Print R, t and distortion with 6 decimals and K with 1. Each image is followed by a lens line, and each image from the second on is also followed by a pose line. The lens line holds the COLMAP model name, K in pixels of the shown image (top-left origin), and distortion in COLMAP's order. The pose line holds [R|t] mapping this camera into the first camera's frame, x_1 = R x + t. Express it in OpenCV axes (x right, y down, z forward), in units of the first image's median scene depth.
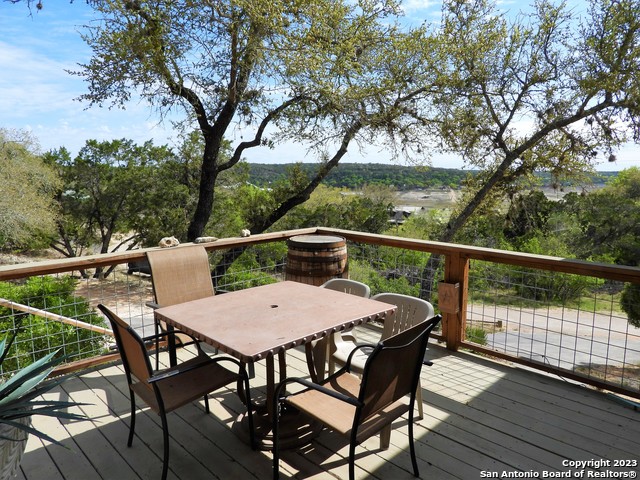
lens RADIAL K [[458.0, 0, 319.7], [0, 458.0, 238.8], [0, 0, 1]] dist [-0.019211, 0.007517]
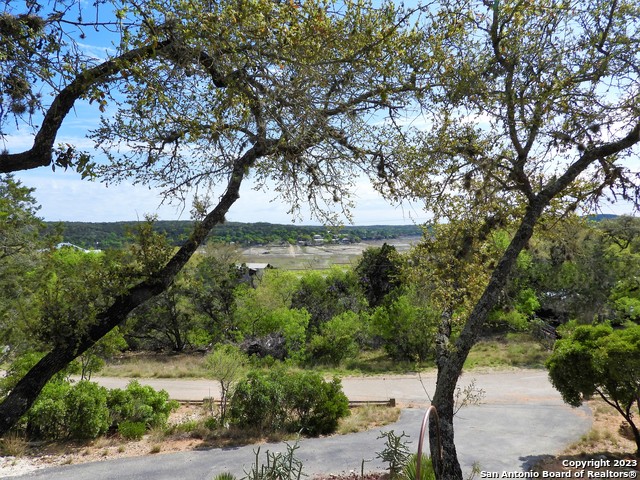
lens RADIAL K [[458.0, 0, 318.8], [0, 458.0, 242.1], [0, 0, 1]] dist [-0.019211, 0.007517]
pose [[0.941034, -0.025002, 0.337386, -0.035959], [0.063749, 0.992505, -0.104257, -0.062405], [-0.332250, 0.119617, 0.935575, 0.394376]]
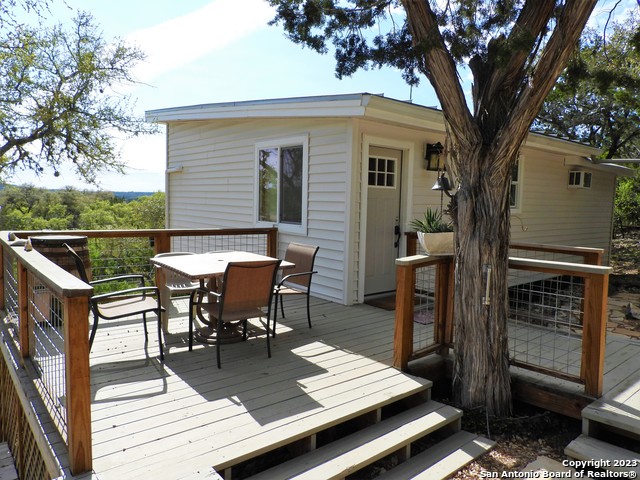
lens RADIAL K [[458.0, 0, 319.2], [0, 458.0, 240.4], [0, 0, 1]] dist [-0.019211, 0.007517]
pose [[0.059915, -0.080615, 0.994943, -0.418182], [0.117624, 0.990360, 0.073160, 0.001357], [-0.991249, 0.112645, 0.068819, 0.133747]]
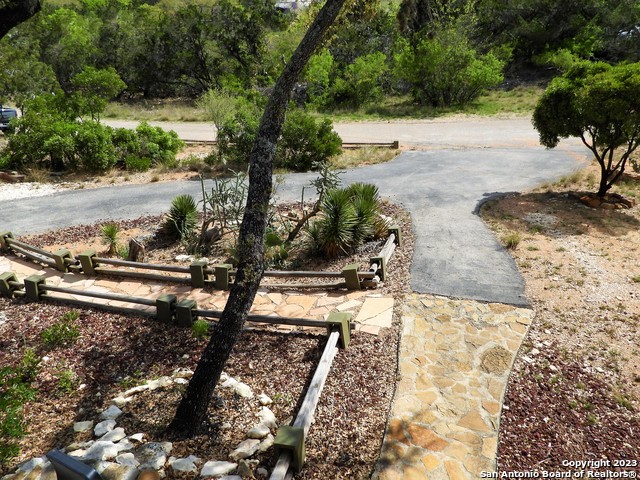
lens RADIAL K [[458.0, 0, 318.1], [0, 458.0, 240.9], [0, 0, 1]] dist [-0.019211, 0.007517]
pose [[0.973016, -0.158653, 0.167539, 0.137656], [0.078432, 0.910282, 0.406492, -0.029622], [-0.216999, -0.382383, 0.898162, 0.323776]]
